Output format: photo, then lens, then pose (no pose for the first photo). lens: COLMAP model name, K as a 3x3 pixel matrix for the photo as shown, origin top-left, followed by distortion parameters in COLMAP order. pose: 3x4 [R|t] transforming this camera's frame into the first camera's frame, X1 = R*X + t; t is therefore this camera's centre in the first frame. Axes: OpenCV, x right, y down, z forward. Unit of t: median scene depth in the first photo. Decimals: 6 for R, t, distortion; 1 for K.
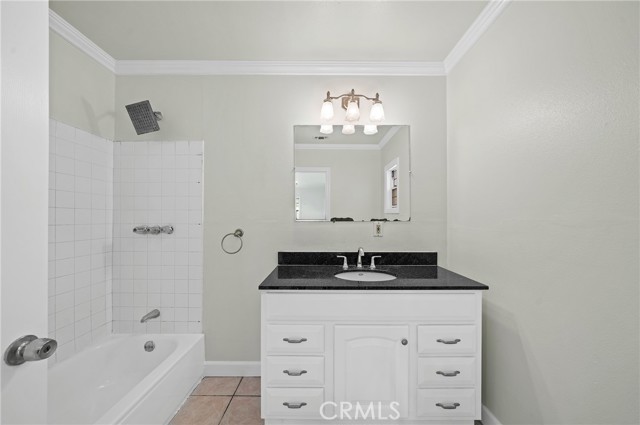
lens RADIAL K [[217.3, 0, 318.3], [0, 217.3, 217.6], [0, 0, 1]] dist [-0.003464, -0.000437]
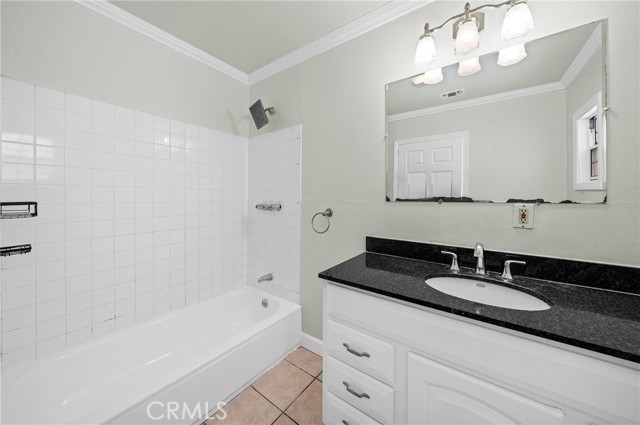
lens RADIAL K [[217.3, 0, 319.9], [0, 217.3, 198.2], [0, 0, 1]] dist [-0.003464, -0.000437]
pose [[0.813144, 0.004927, -0.582042, 0.170295], [-0.002414, 0.999984, 0.005092, 0.001651], [0.582058, -0.002736, 0.813143, 0.191349]]
